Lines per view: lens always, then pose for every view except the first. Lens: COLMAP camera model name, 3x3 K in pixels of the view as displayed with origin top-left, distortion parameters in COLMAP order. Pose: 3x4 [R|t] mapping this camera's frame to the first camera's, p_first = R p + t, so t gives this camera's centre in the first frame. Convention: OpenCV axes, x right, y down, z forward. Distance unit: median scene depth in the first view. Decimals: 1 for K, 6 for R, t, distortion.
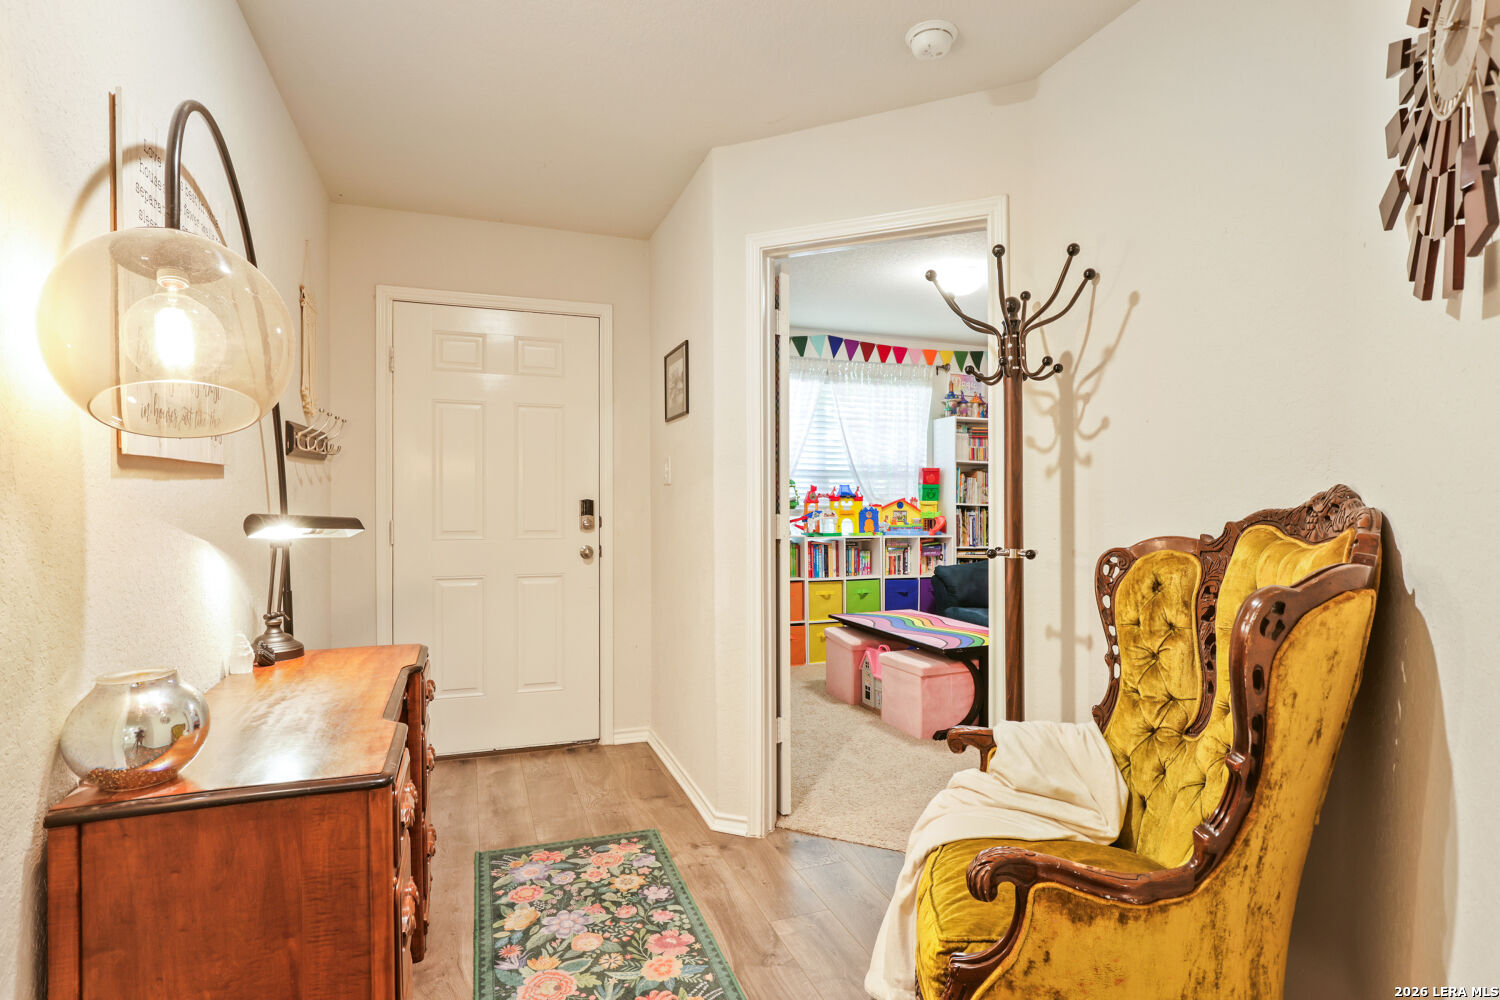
lens RADIAL K [[807.7, 0, 748.5], [0, 807.7, 496.1], [0, 0, 1]] dist [-0.040030, -0.000212]
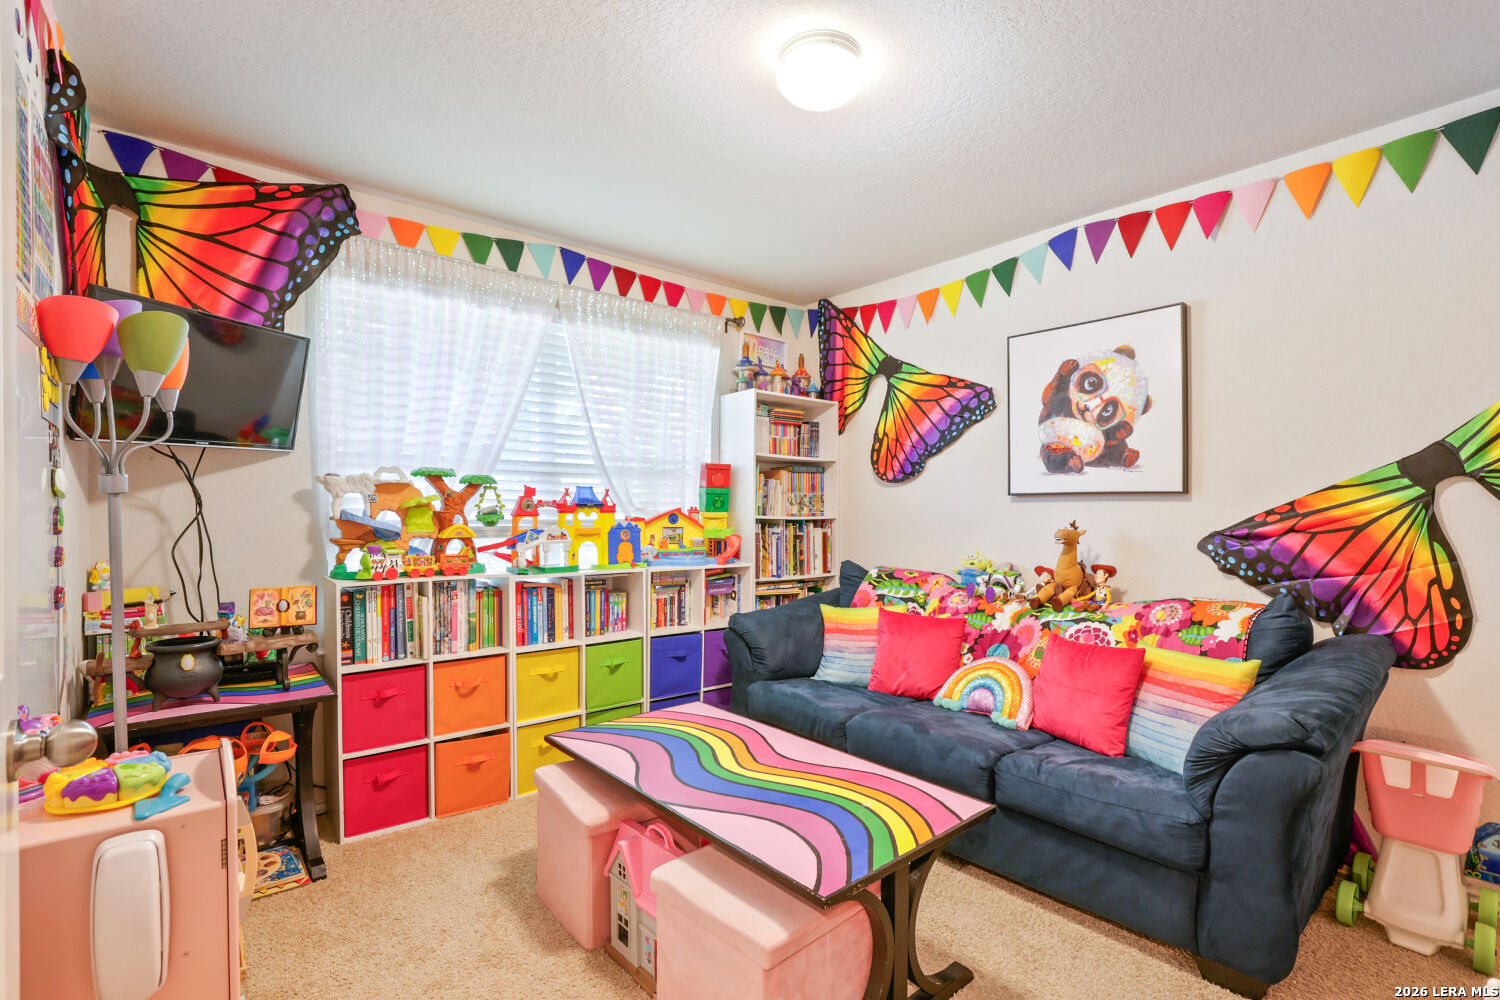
lens RADIAL K [[688.9, 0, 811.1], [0, 688.9, 505.5], [0, 0, 1]] dist [-0.013550, 0.003479]
pose [[0.914708, 0.005708, 0.404075, 0.064646], [-0.007256, 0.999971, 0.002298, -0.001808], [-0.404051, -0.005034, 0.914723, 0.447140]]
